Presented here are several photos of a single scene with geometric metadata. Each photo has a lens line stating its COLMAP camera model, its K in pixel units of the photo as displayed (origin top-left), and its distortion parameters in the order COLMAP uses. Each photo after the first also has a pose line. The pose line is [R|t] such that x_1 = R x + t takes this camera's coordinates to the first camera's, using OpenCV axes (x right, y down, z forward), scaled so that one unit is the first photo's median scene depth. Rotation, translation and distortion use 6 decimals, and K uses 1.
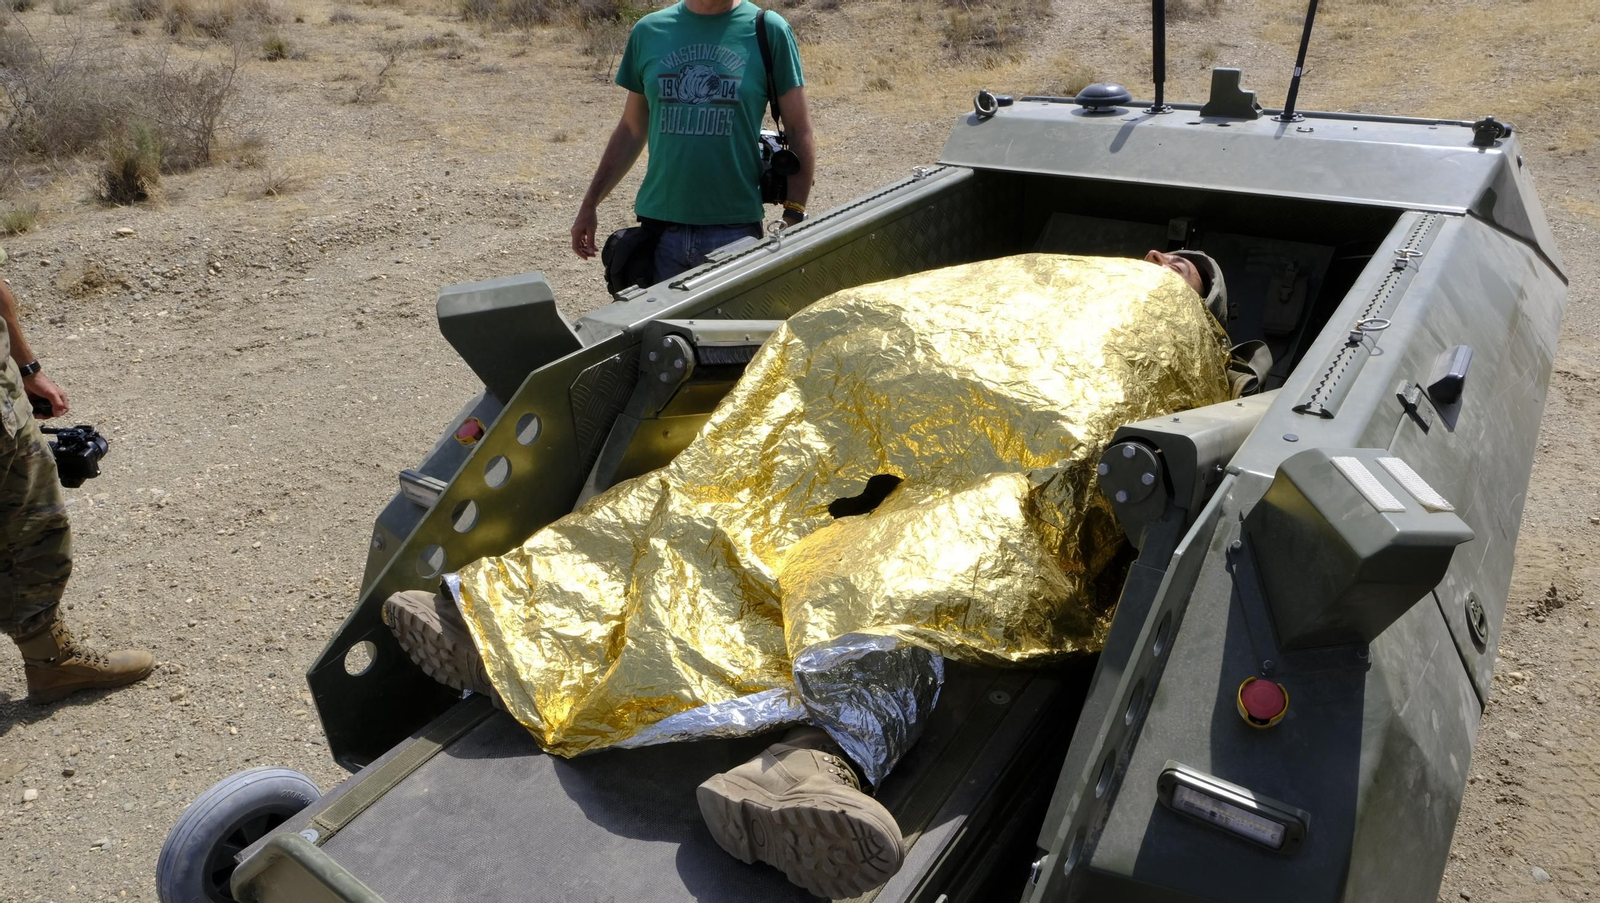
lens RADIAL K [[1077.0, 0, 800.0], [0, 1077.0, 451.5], [0, 0, 1]] dist [-0.042900, 0.034301]
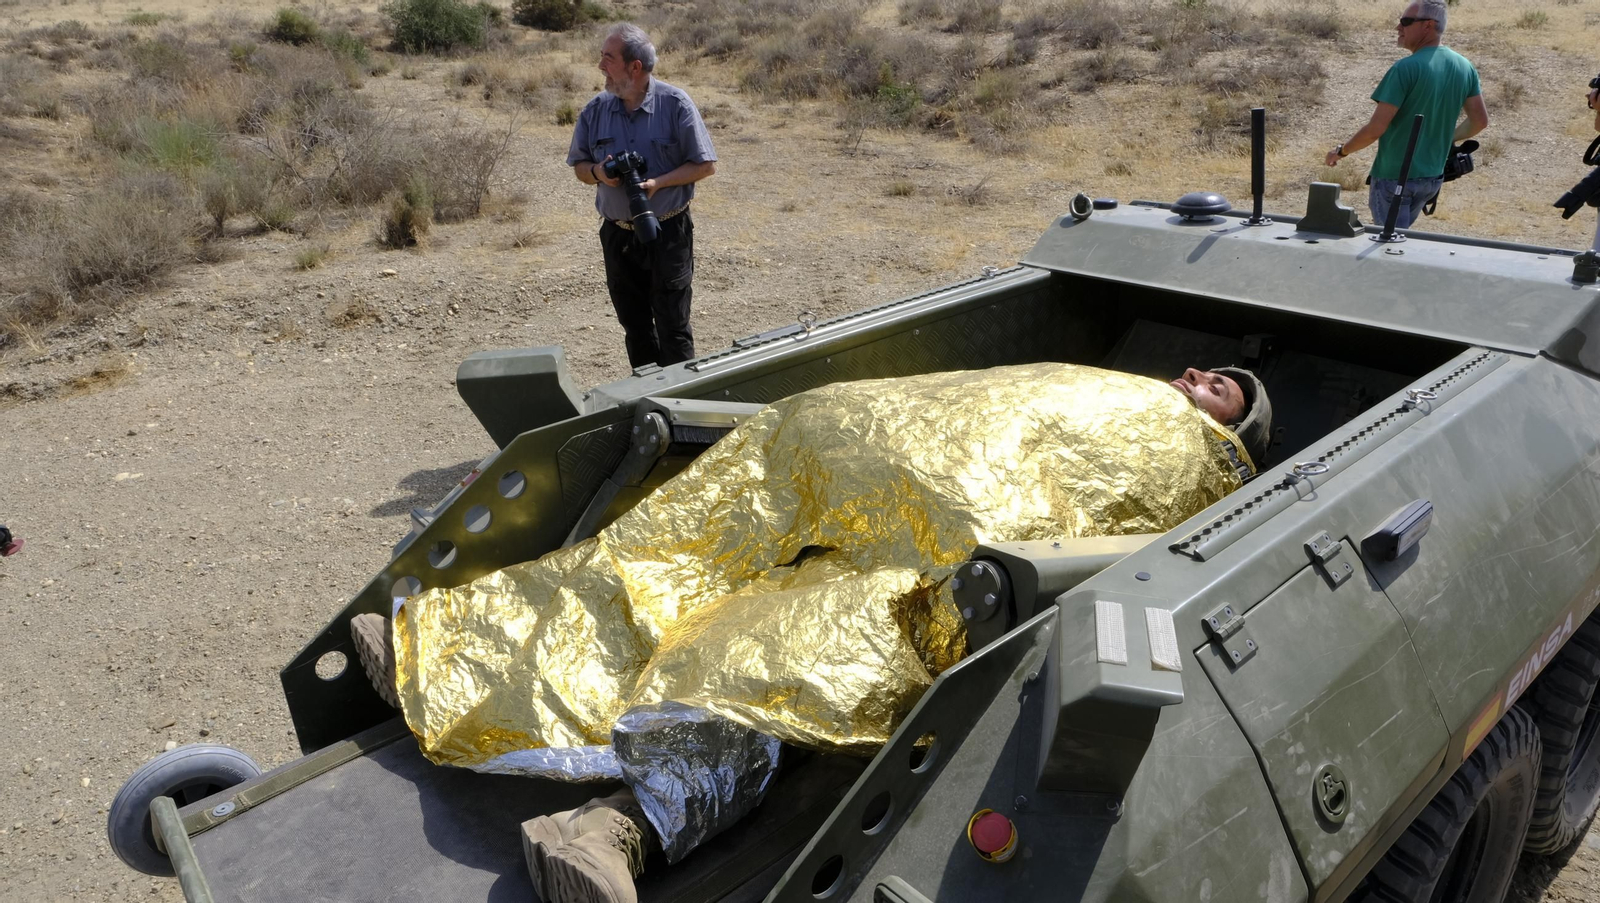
lens RADIAL K [[1077.0, 0, 800.0], [0, 1077.0, 451.5], [0, 0, 1]] dist [-0.042900, 0.034301]
pose [[0.967843, 0.097589, -0.231853, 0.201209], [-0.111451, 0.992638, -0.047427, -0.024122], [0.225518, 0.071742, 0.971594, -0.017658]]
